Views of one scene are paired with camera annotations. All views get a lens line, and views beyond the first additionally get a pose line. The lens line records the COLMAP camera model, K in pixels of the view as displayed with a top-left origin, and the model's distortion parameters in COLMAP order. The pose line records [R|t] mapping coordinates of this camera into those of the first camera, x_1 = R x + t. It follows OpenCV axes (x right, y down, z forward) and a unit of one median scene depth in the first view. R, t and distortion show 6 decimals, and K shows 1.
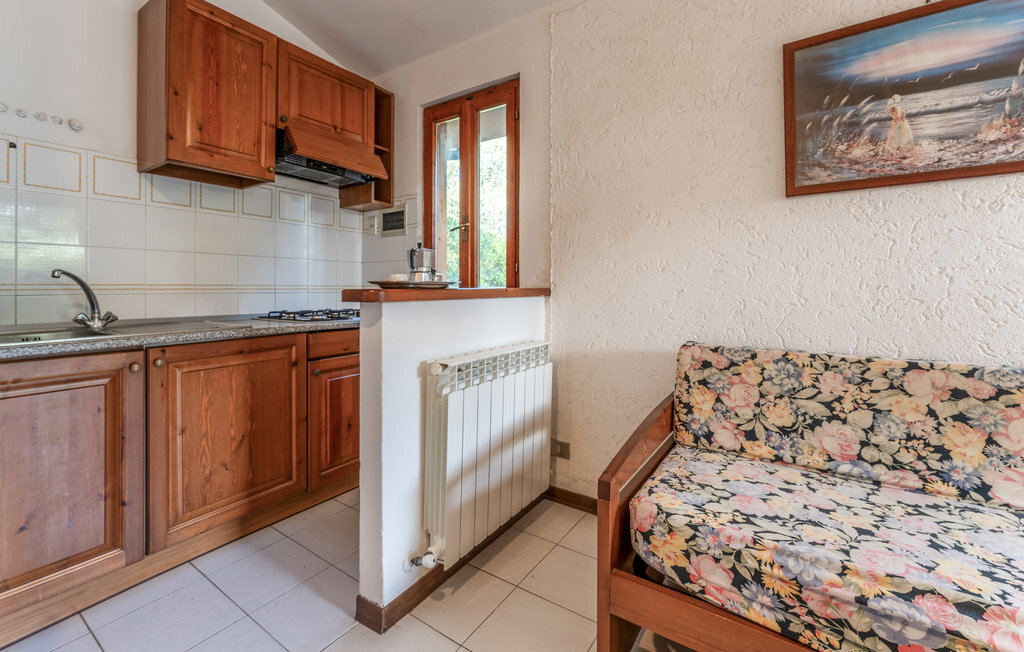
lens RADIAL K [[435.0, 0, 482.7], [0, 435.0, 286.4], [0, 0, 1]] dist [-0.001550, 0.000241]
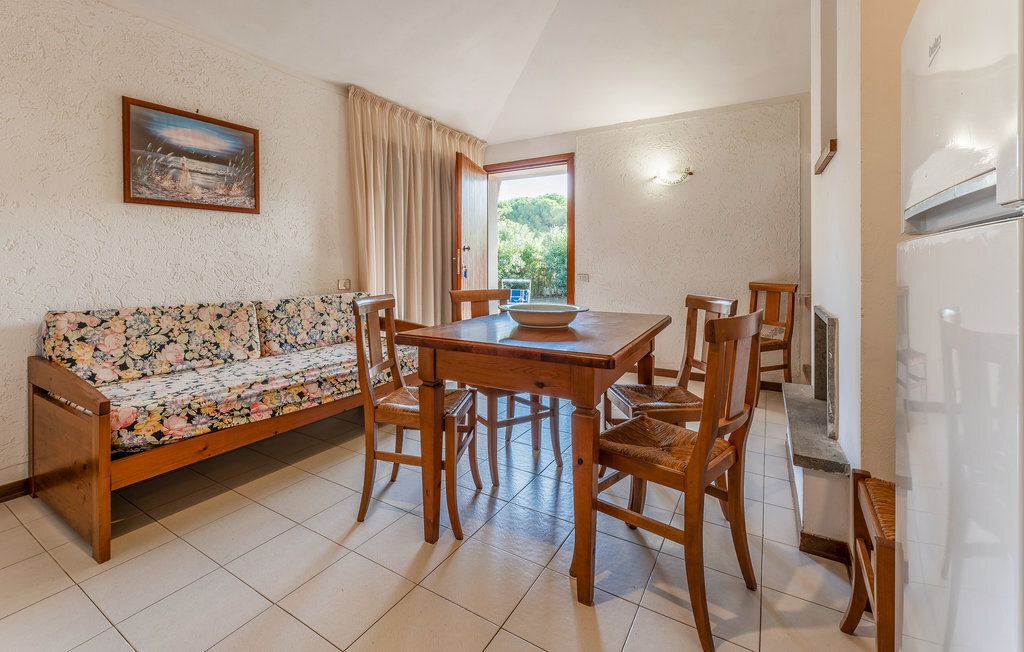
lens RADIAL K [[435.0, 0, 474.4], [0, 435.0, 266.0], [0, 0, 1]] dist [-0.001550, 0.000241]
pose [[-0.055689, -0.002135, 0.998446, -0.959934], [-0.000999, 0.999997, 0.002083, 0.001904], [-0.998448, -0.000881, -0.055691, -0.094242]]
